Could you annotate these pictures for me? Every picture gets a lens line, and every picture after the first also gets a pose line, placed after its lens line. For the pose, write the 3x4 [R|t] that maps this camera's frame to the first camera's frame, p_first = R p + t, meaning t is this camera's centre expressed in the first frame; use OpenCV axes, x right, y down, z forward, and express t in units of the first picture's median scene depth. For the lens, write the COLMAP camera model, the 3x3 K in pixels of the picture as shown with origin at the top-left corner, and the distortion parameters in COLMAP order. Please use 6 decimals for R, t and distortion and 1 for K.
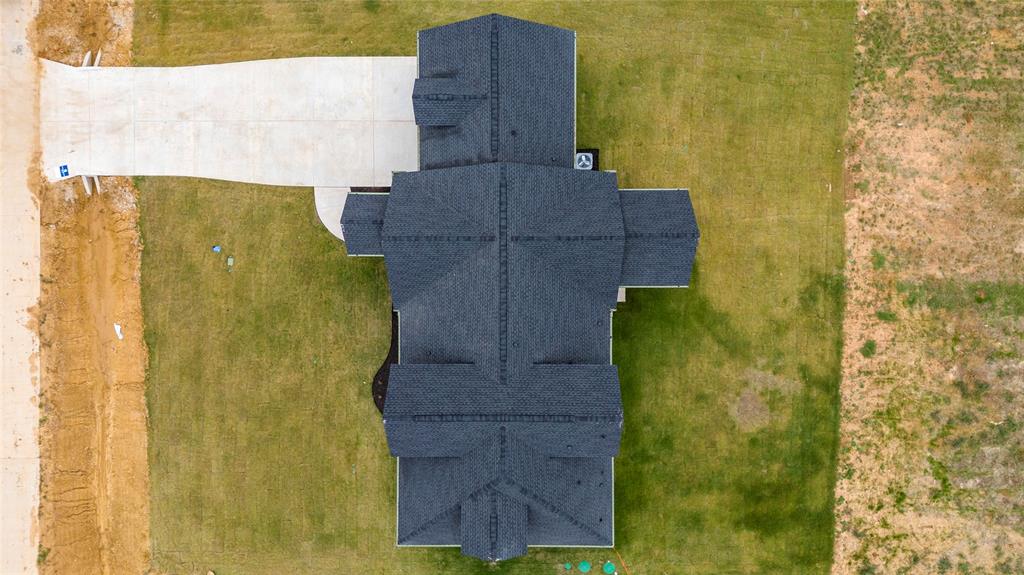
lens RADIAL K [[771.7, 0, 519.3], [0, 771.7, 275.0], [0, 0, 1]] dist [0.037164, -0.008590]
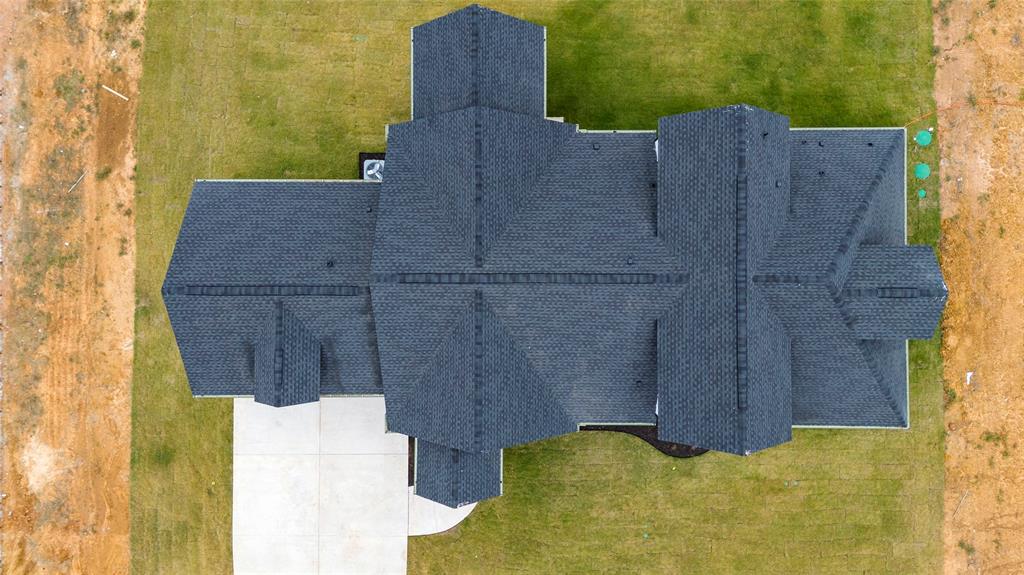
lens RADIAL K [[771.7, 0, 519.3], [0, 771.7, 275.0], [0, 0, 1]] dist [0.037164, -0.008590]
pose [[0.002559, -0.999981, -0.005576, -0.012239], [0.999983, 0.002530, 0.005191, -0.012594], [-0.005177, -0.005589, 0.999971, 0.268112]]
